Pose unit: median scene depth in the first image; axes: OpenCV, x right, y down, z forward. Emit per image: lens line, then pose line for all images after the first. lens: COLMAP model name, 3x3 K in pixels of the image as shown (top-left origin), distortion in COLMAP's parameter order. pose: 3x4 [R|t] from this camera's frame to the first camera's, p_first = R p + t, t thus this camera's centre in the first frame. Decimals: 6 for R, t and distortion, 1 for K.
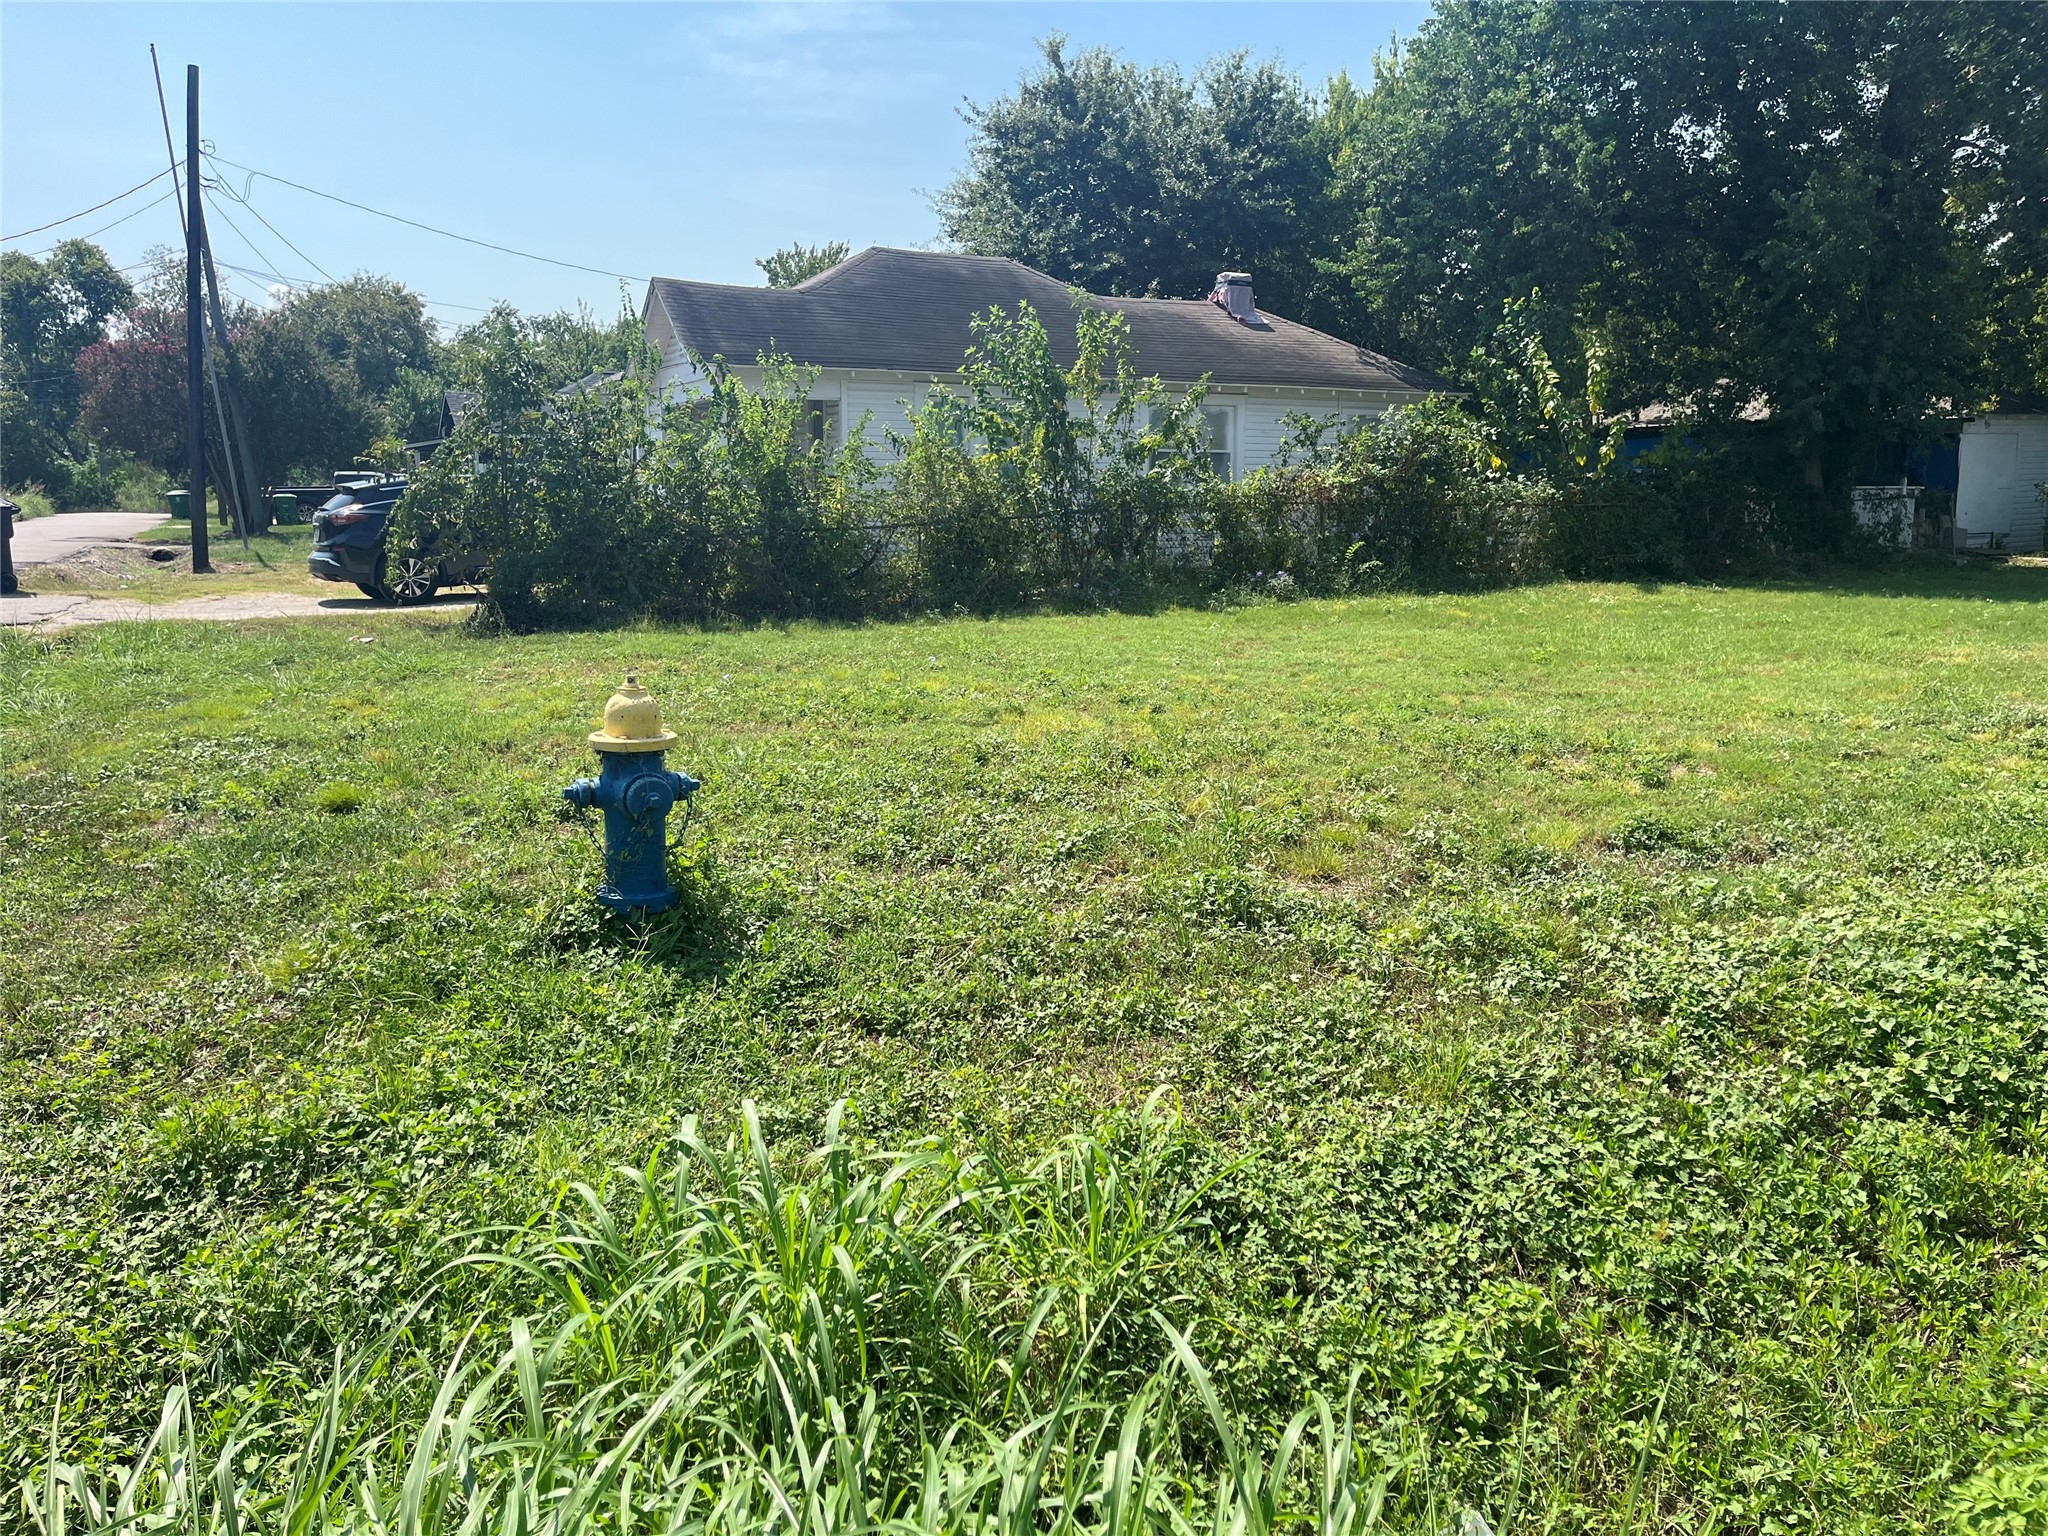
lens RADIAL K [[1525.5, 0, 1017.1], [0, 1525.5, 760.1], [0, 0, 1]] dist [0.078556, -0.088826]
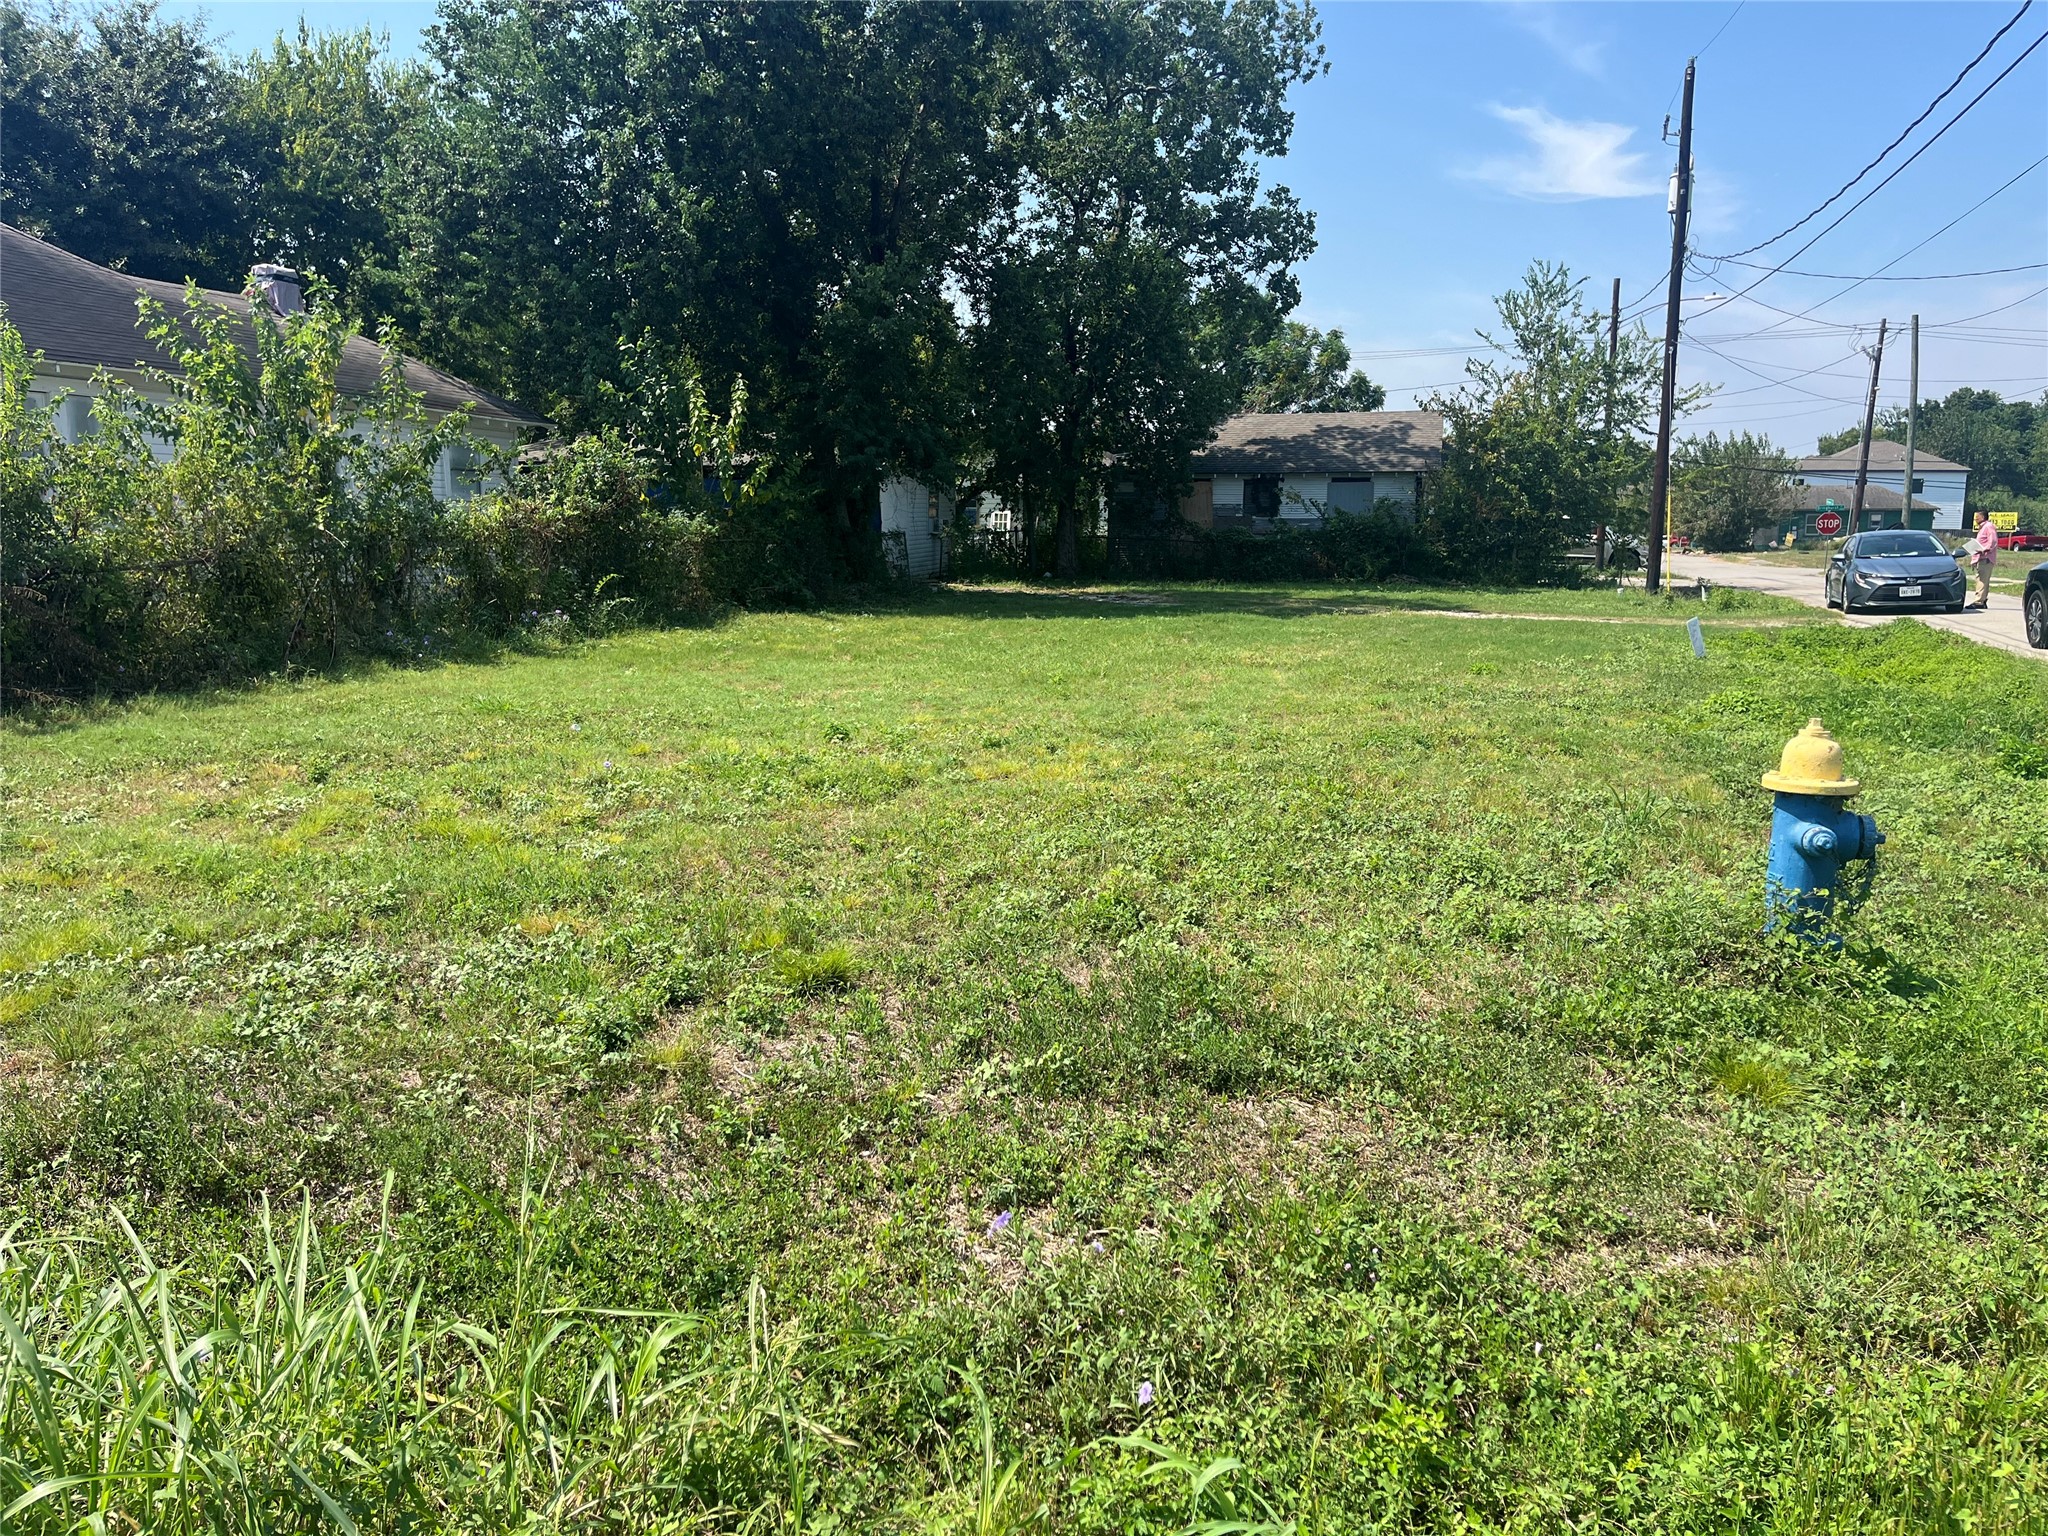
lens RADIAL K [[1531.7, 0, 1024.0], [0, 1531.7, 768.0], [0, 0, 1]] dist [0.070361, -0.092080]
pose [[0.678746, -0.107112, 0.726520, -0.276813], [0.118417, 0.992323, 0.035669, -0.025450], [-0.724763, 0.061822, 0.686219, 0.145013]]
